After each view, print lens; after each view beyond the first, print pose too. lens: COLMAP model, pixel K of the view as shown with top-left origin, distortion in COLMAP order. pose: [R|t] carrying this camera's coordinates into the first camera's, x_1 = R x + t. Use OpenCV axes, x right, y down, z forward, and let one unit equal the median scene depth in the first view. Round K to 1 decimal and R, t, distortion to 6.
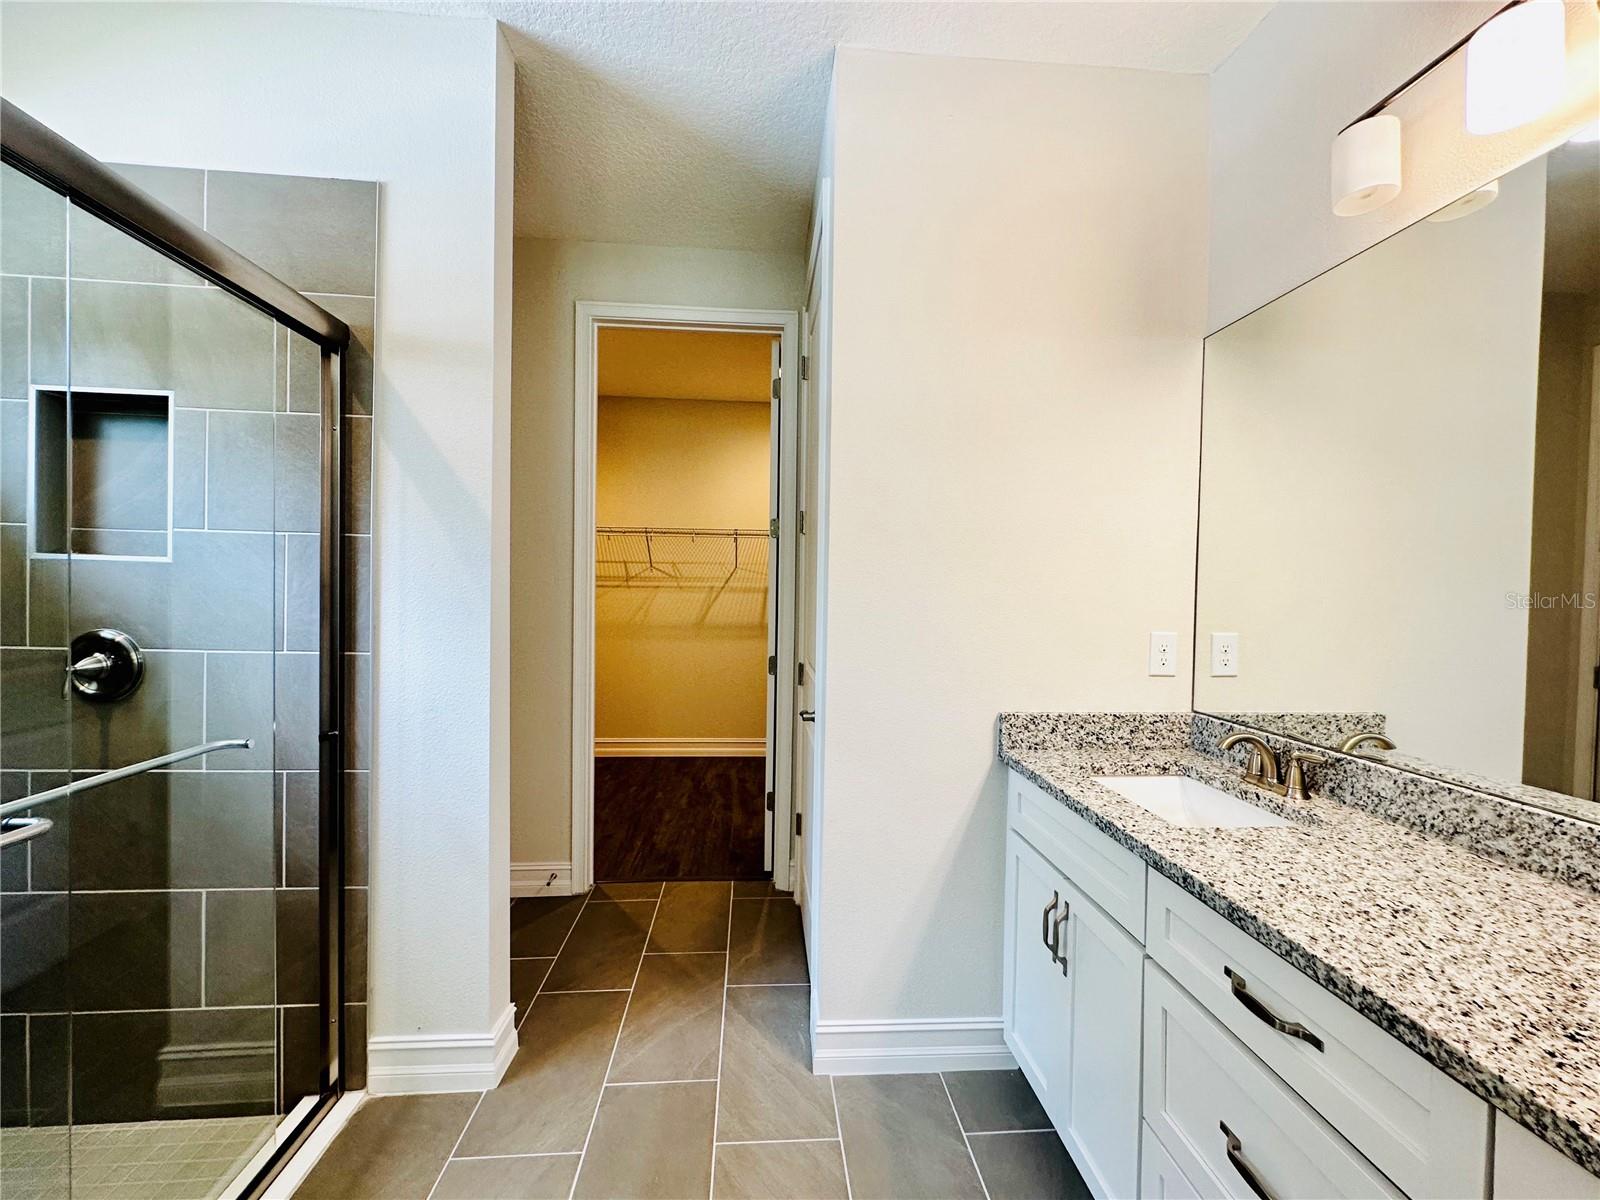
lens RADIAL K [[645.4, 0, 800.0], [0, 645.4, 600.0], [0, 0, 1]] dist [-0.000332, -0.000004]
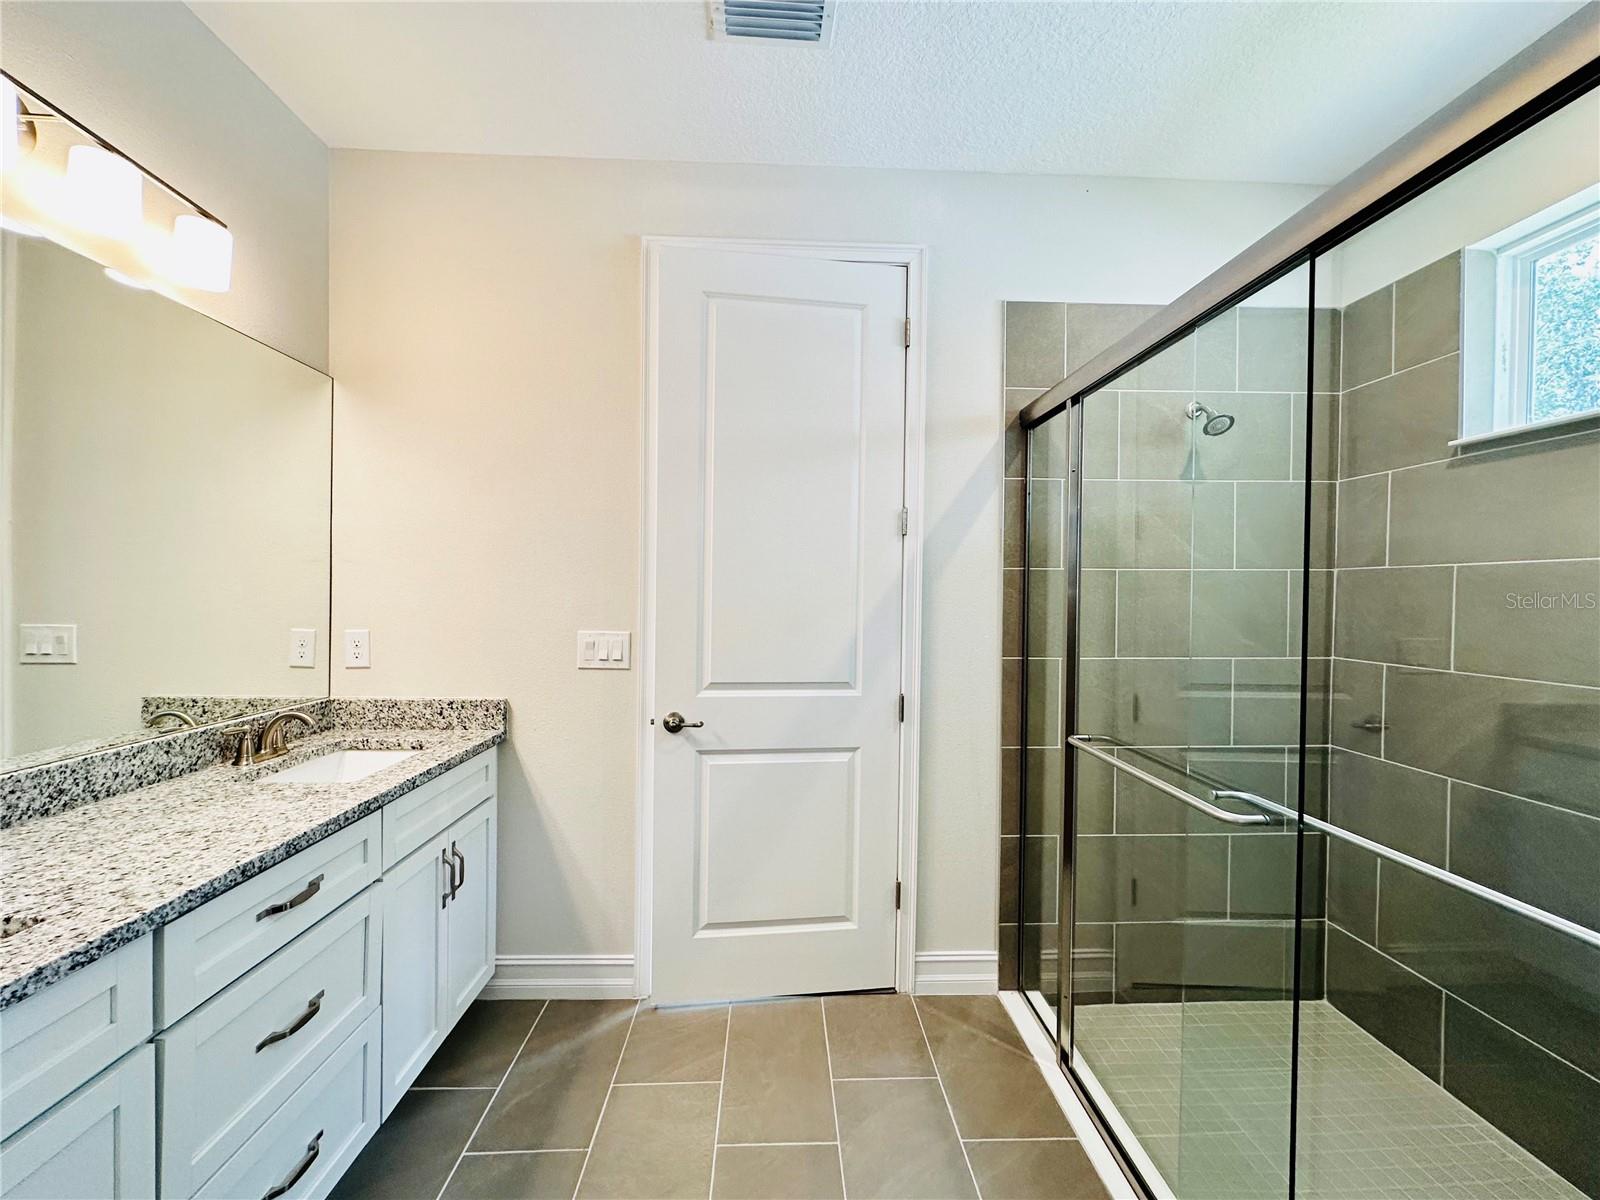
lens RADIAL K [[645.4, 0, 800.0], [0, 645.4, 600.0], [0, 0, 1]] dist [-0.000332, -0.000004]
pose [[-0.998836, -0.029229, 0.038377, -0.426463], [-0.028016, 0.999103, 0.031764, -0.090088], [-0.039271, 0.030652, -0.998758, 2.489251]]
